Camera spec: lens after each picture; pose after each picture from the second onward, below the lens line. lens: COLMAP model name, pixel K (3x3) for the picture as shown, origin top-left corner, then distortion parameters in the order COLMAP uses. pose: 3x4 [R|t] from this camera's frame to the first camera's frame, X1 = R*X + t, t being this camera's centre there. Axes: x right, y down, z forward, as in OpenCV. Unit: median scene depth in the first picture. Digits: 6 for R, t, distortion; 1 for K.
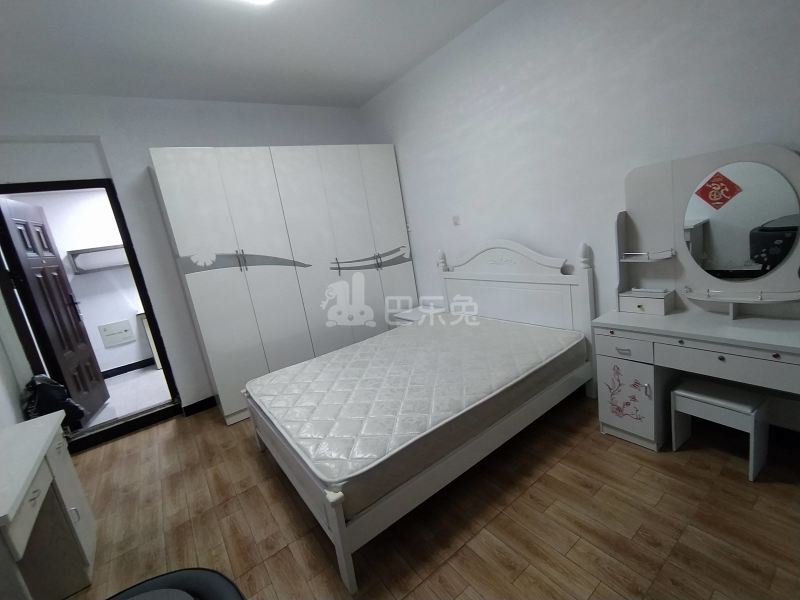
lens RADIAL K [[365.6, 0, 409.5], [0, 365.6, 293.1], [0, 0, 1]] dist [-0.015877, 0.010615]
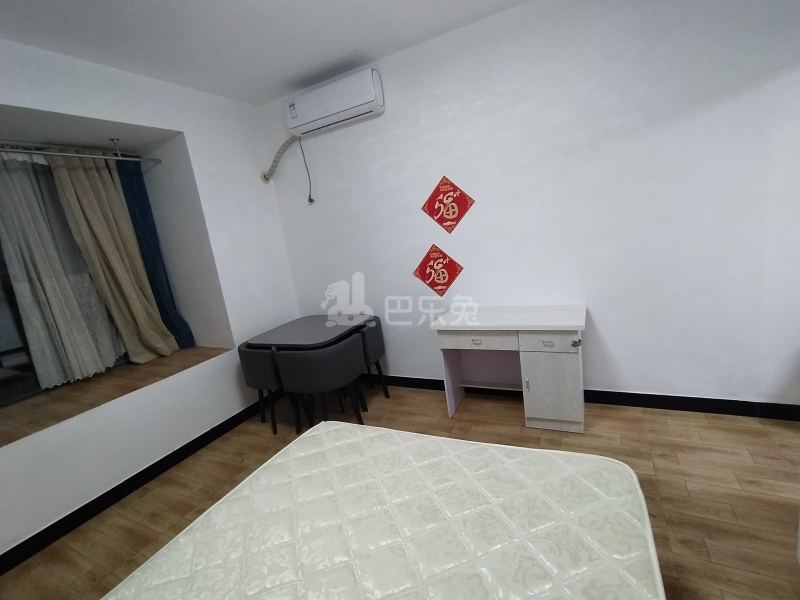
lens RADIAL K [[365.6, 0, 414.1], [0, 365.6, 293.8], [0, 0, 1]] dist [-0.015877, 0.010615]
pose [[-0.845154, 0.357226, -0.397623, -0.062014], [0.182116, 0.891817, 0.414121, -0.229320], [0.502542, 0.277582, -0.818780, 1.126713]]
